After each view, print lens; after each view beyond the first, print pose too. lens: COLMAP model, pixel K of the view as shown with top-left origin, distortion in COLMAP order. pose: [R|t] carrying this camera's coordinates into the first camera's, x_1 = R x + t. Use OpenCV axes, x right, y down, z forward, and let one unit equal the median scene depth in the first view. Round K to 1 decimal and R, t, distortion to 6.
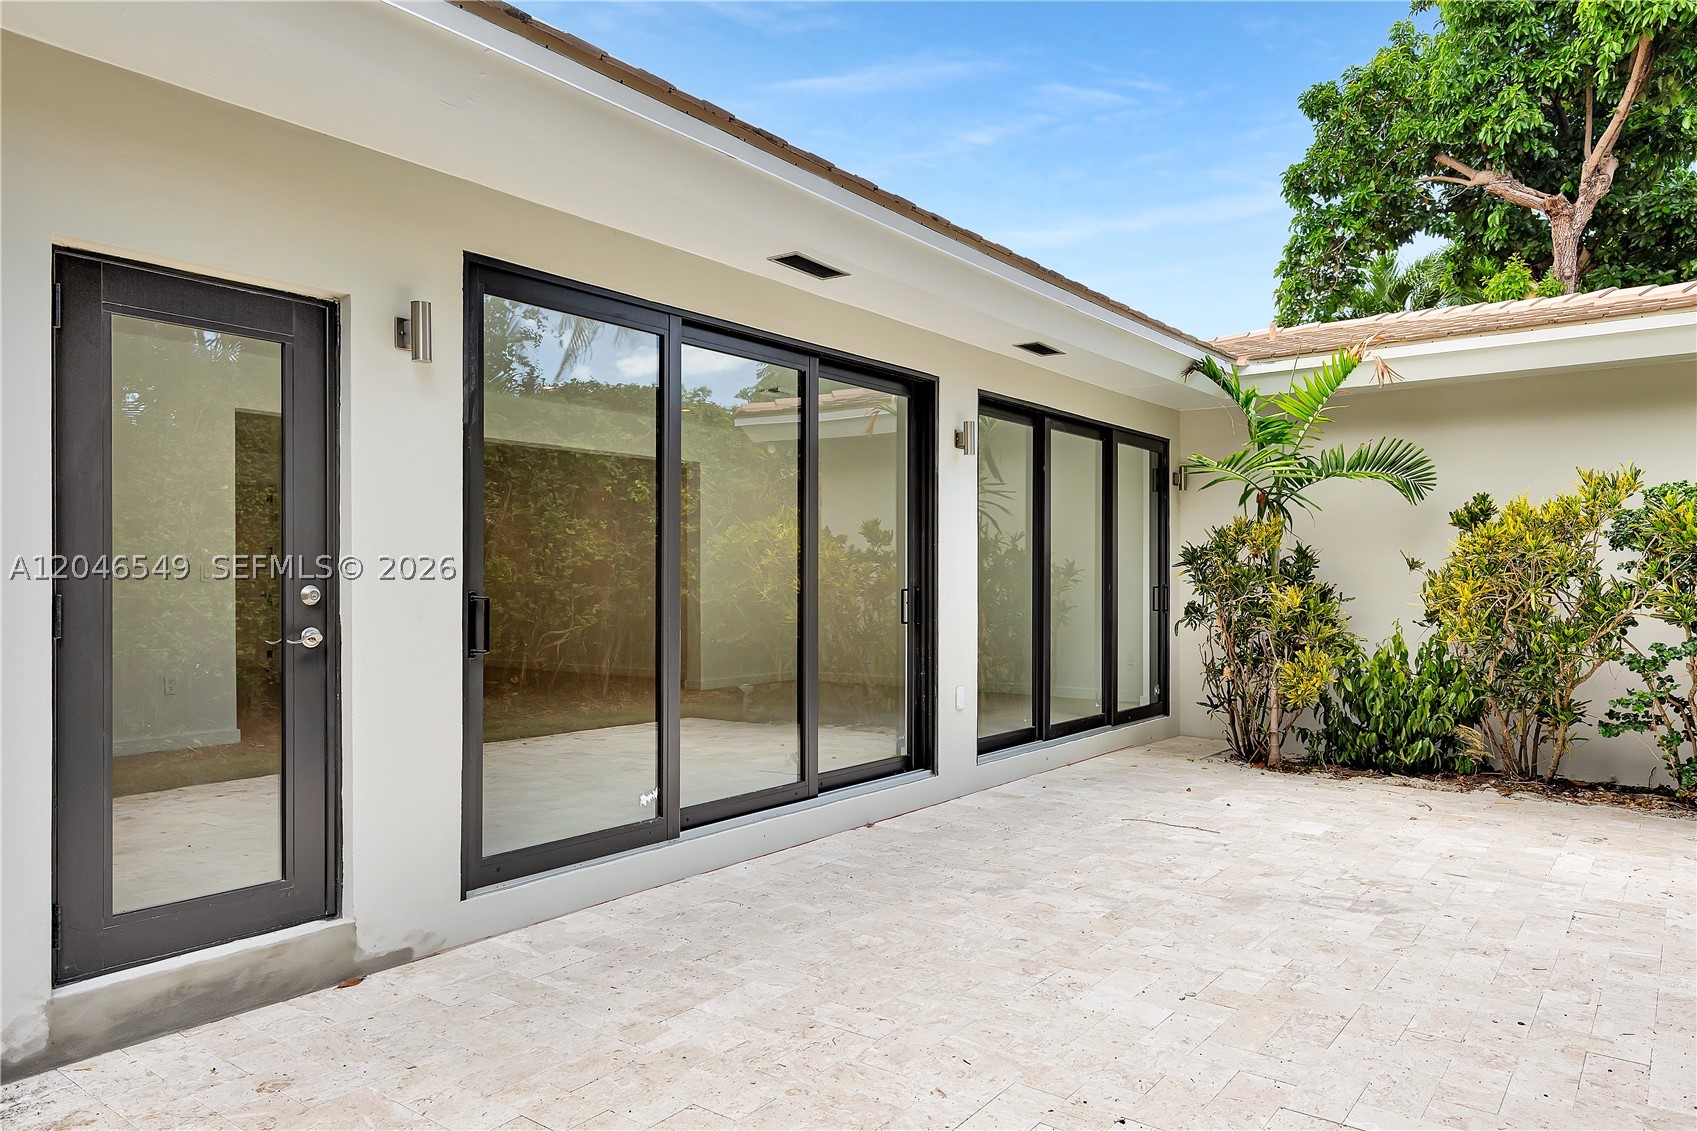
lens RADIAL K [[1141.4, 0, 846.5], [0, 1141.4, 588.4], [0, 0, 1]] dist [0.009800, -0.000434]
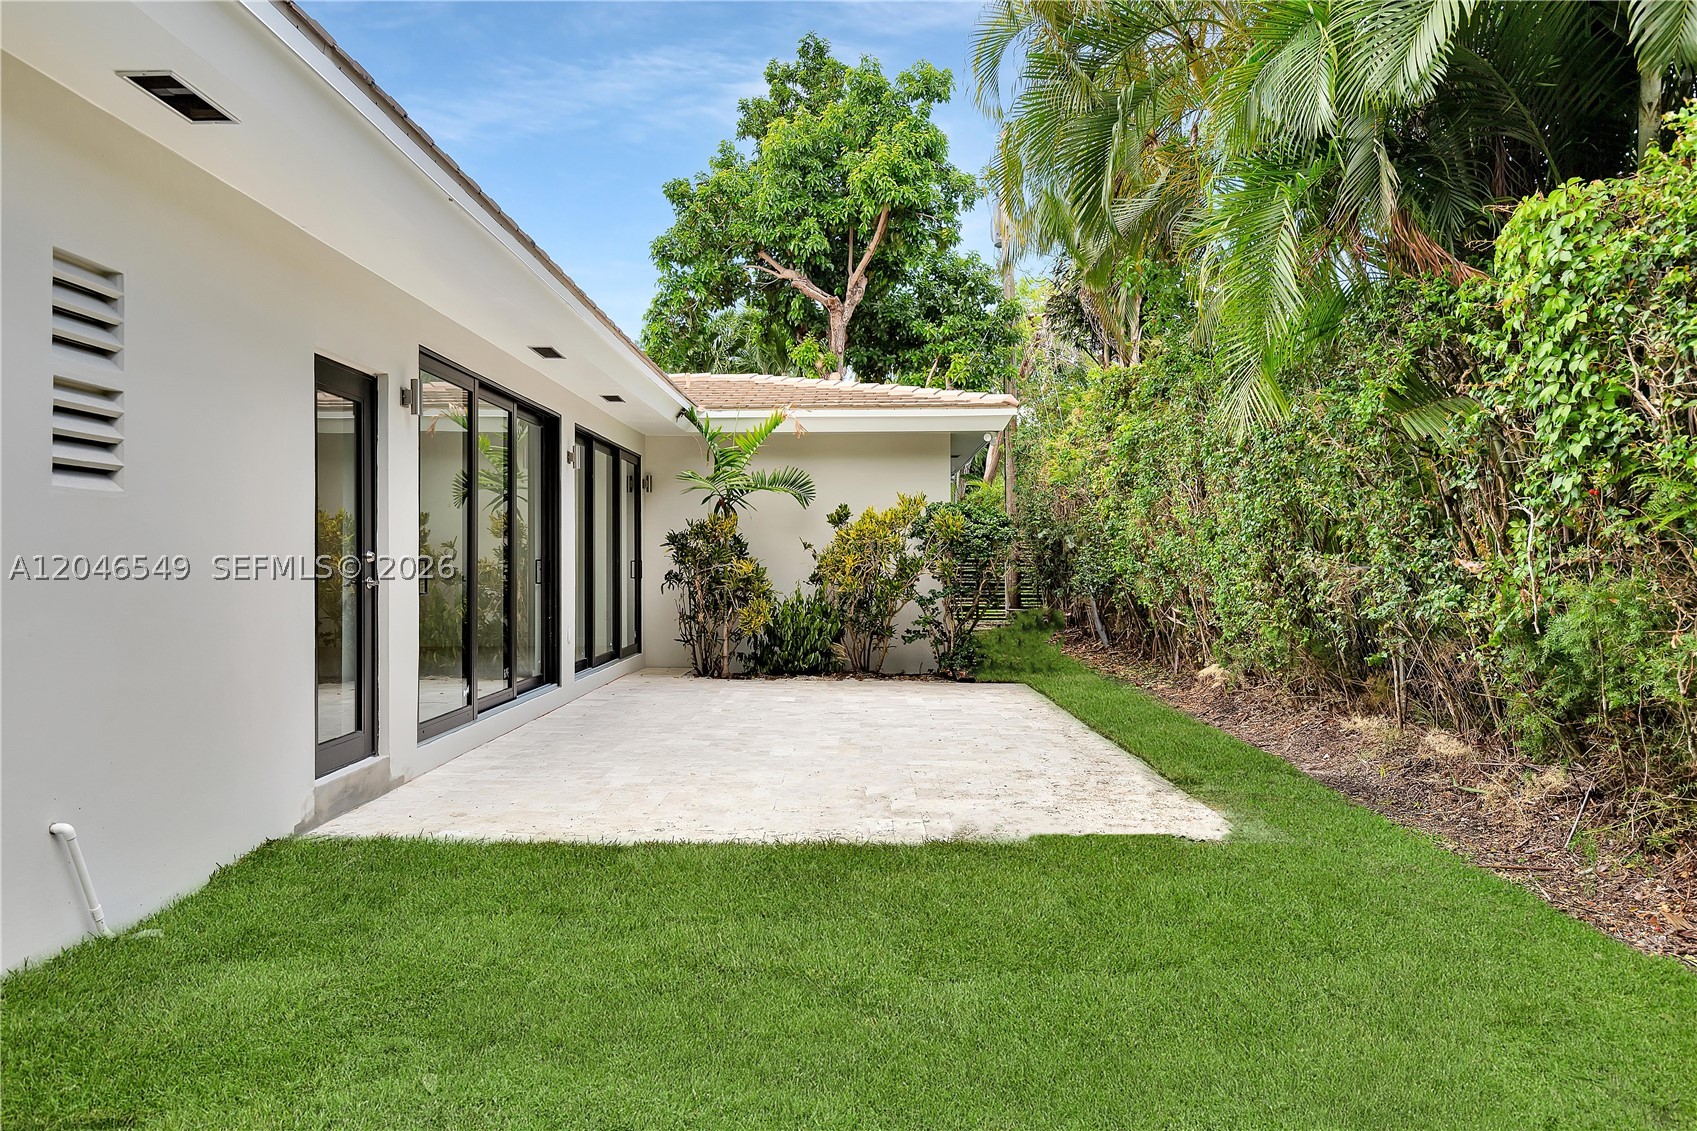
lens RADIAL K [[1141.4, 0, 846.5], [0, 1141.4, 588.4], [0, 0, 1]] dist [0.009800, -0.000434]
pose [[0.806661, -0.014540, 0.590836, -0.380039], [0.005891, 0.999845, 0.016562, 0.011671], [-0.590986, -0.009880, 0.806622, -0.309798]]
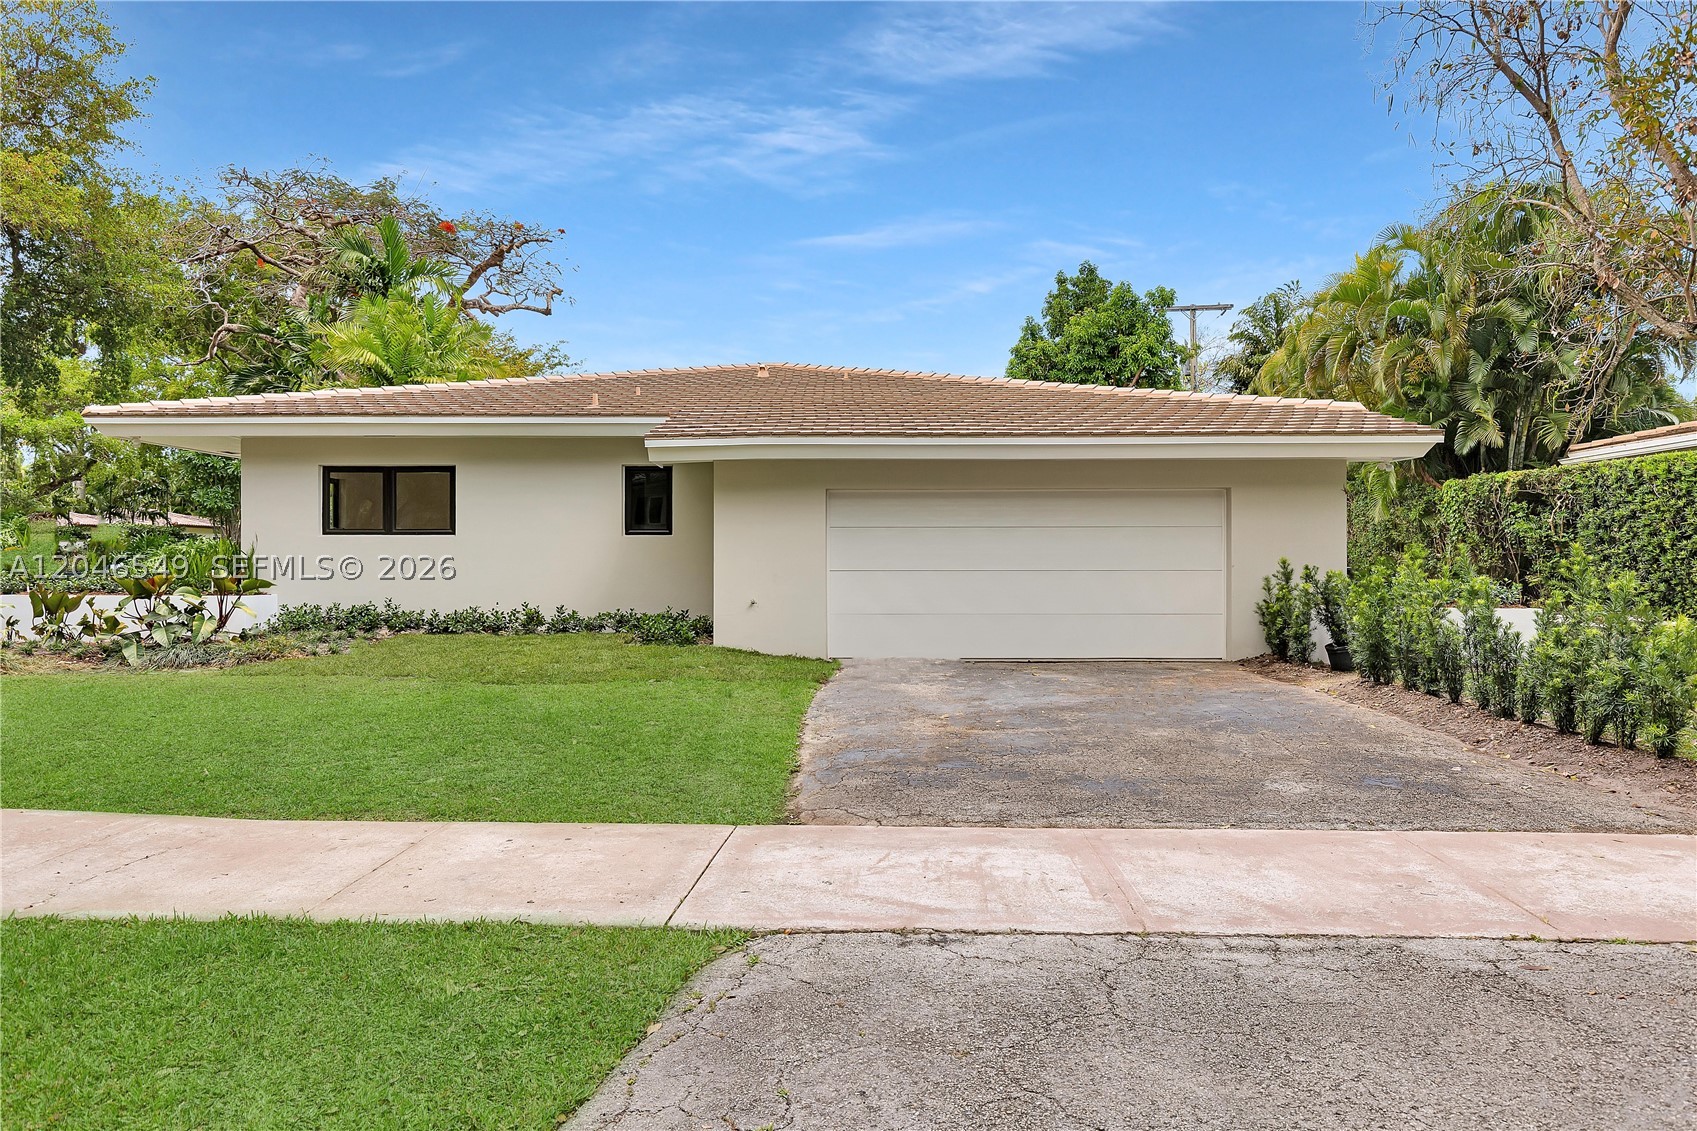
lens RADIAL K [[1141.4, 0, 846.5], [0, 1141.4, 588.4], [0, 0, 1]] dist [0.009800, -0.000434]
pose [[0.814861, -0.015420, 0.579451, -2.261801], [0.007627, 0.999845, 0.015882, 0.035222], [-0.579606, -0.008522, 0.814852, -1.304094]]
